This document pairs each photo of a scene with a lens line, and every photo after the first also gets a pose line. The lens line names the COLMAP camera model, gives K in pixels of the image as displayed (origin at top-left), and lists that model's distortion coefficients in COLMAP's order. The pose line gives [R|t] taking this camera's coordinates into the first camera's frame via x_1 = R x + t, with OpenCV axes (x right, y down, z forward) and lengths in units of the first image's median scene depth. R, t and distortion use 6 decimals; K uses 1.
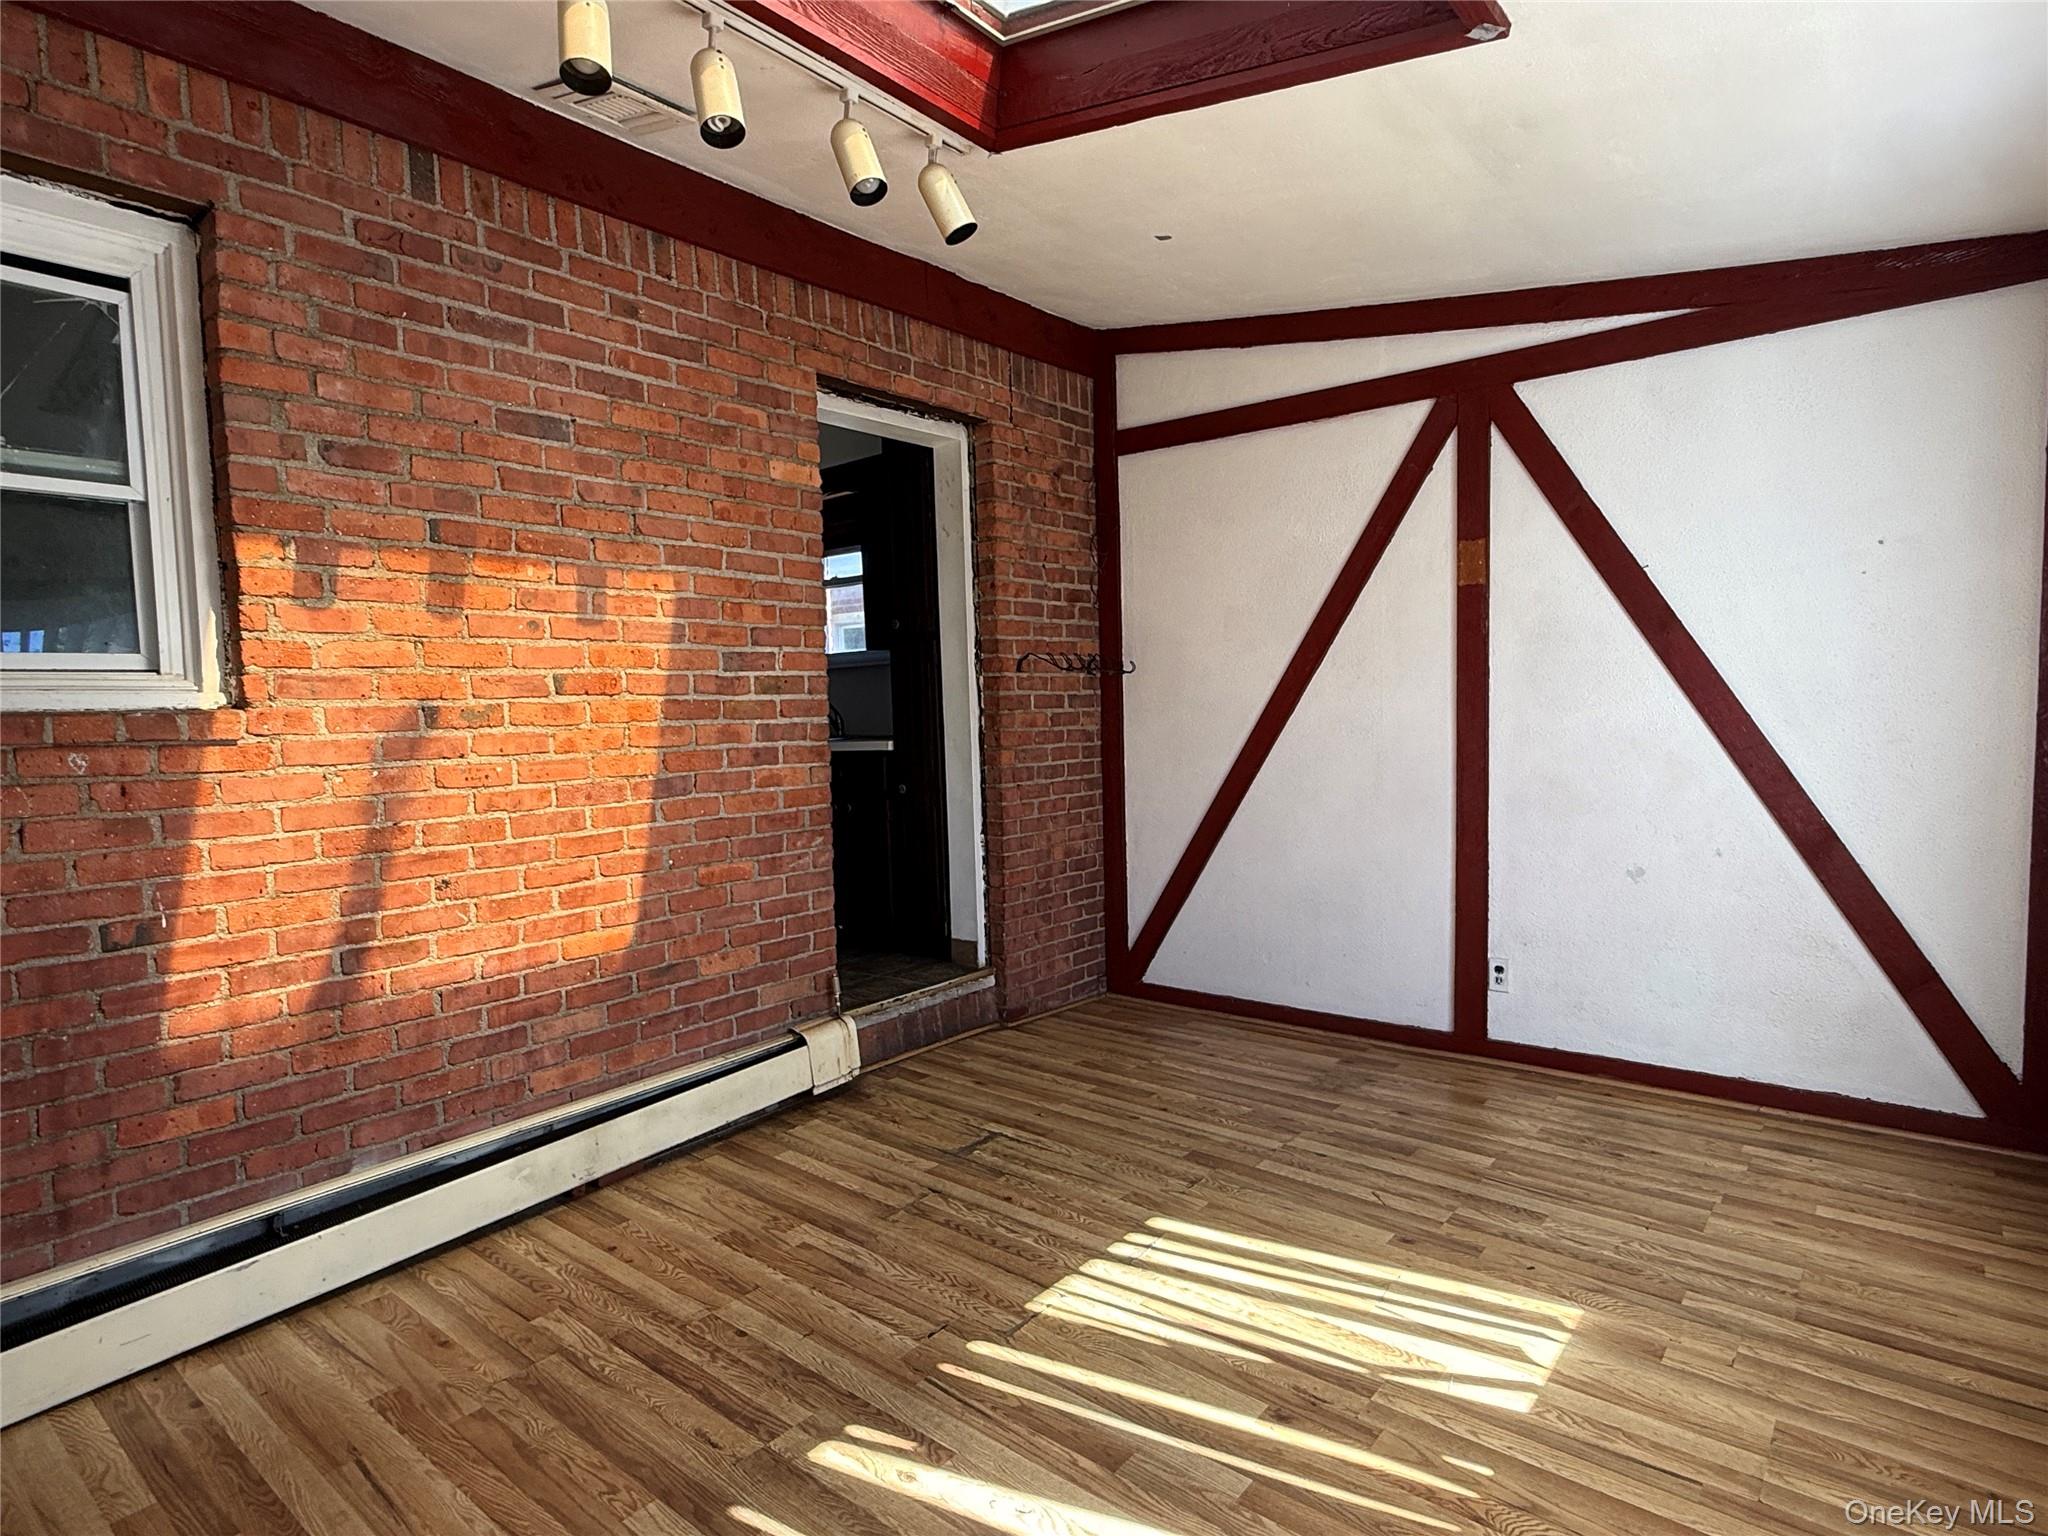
lens RADIAL K [[1117.8, 0, 1020.0], [0, 1117.8, 768.8], [0, 0, 1]] dist [0.001539, -0.000457]
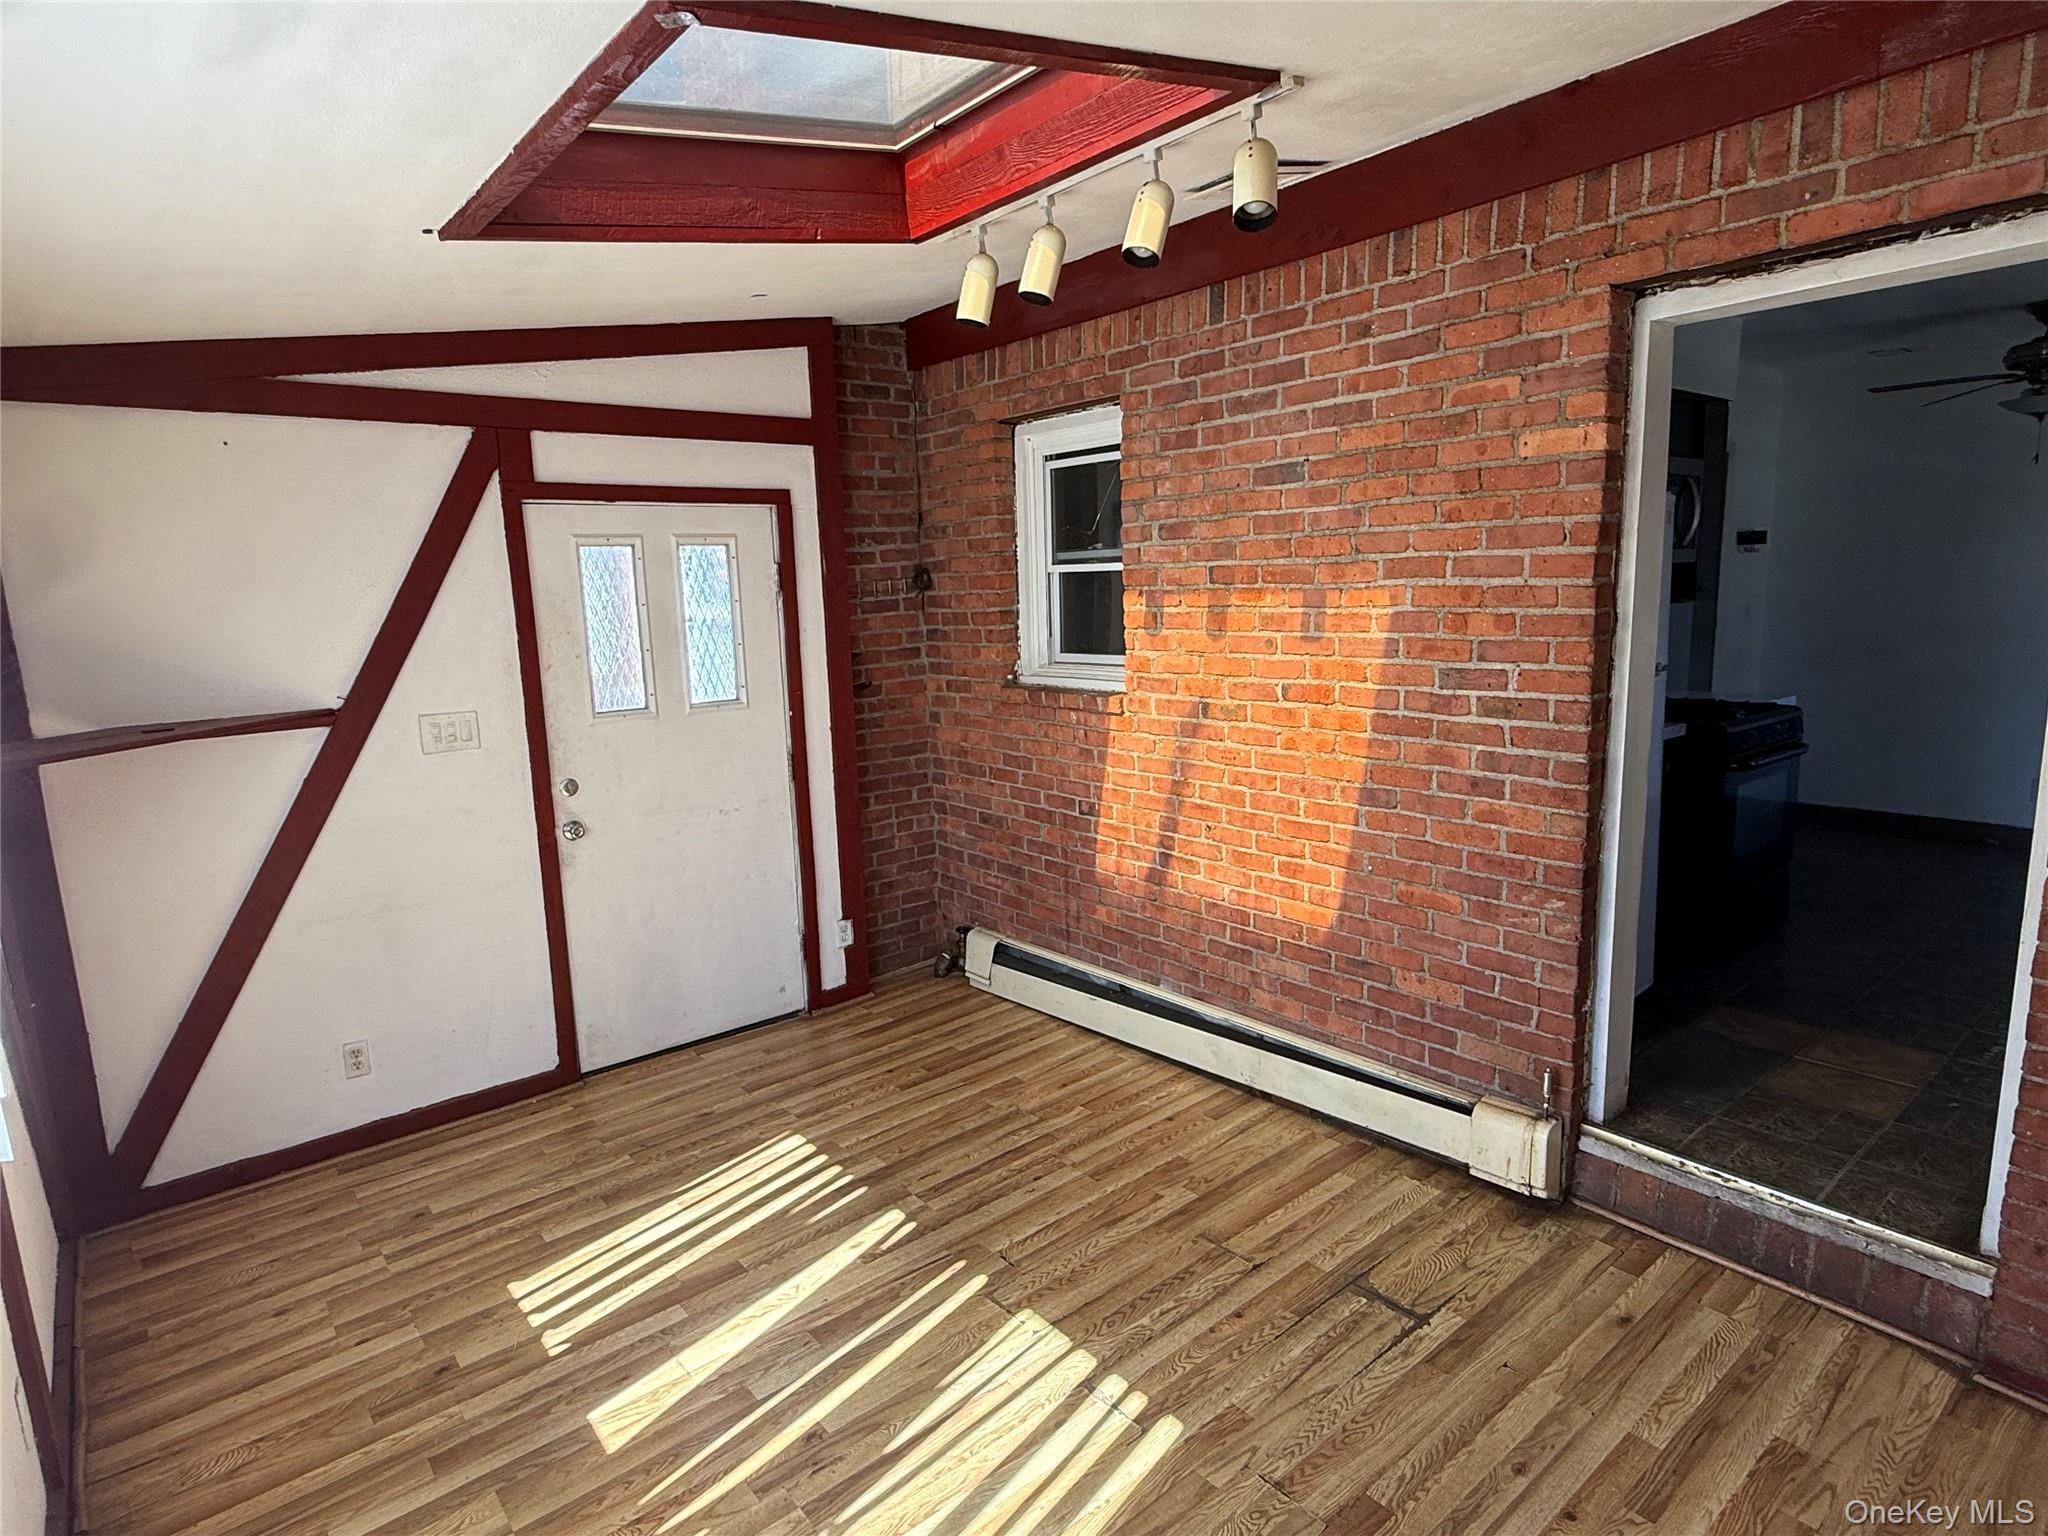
lens RADIAL K [[1117.8, 0, 1020.0], [0, 1117.8, 768.8], [0, 0, 1]] dist [0.001539, -0.000457]
pose [[-0.199713, 0.194546, -0.960347, 0.783475], [-0.016919, 0.979261, 0.201896, -0.225539], [0.979708, 0.056570, -0.192280, 0.934499]]
